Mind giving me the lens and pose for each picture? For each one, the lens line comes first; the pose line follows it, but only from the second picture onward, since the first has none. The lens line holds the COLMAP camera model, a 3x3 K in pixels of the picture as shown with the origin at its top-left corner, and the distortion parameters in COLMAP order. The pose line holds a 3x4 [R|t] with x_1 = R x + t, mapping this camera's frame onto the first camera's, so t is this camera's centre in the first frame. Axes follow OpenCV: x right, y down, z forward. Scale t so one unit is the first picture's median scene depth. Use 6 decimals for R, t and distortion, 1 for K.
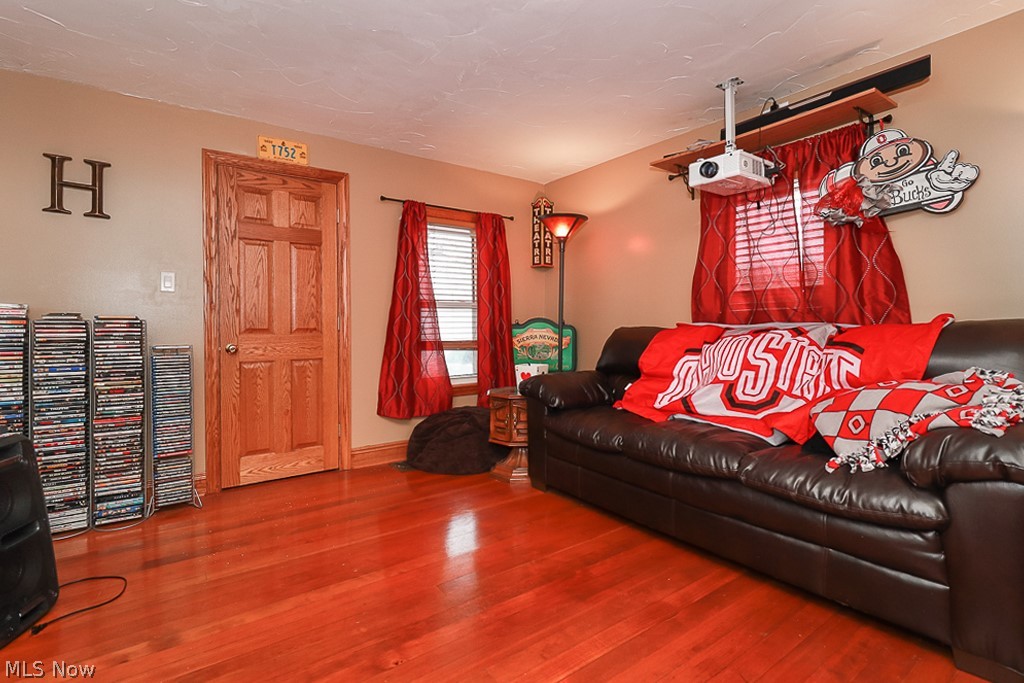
lens RADIAL K [[488.0, 0, 515.7], [0, 488.0, 327.7], [0, 0, 1]] dist [0.002134, -0.000938]
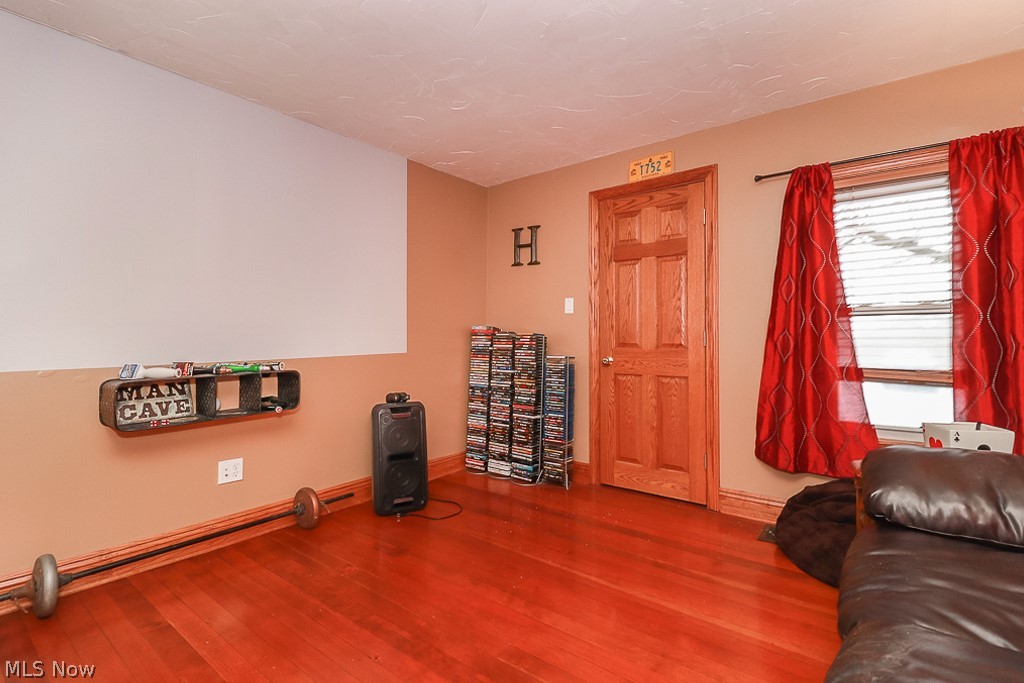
lens RADIAL K [[488.0, 0, 515.7], [0, 488.0, 327.7], [0, 0, 1]] dist [0.002134, -0.000938]
pose [[0.261537, -0.011026, -0.965130, 0.528999], [-0.006942, 0.999887, -0.013304, -0.020255], [0.965168, 0.010179, 0.261431, 0.594955]]
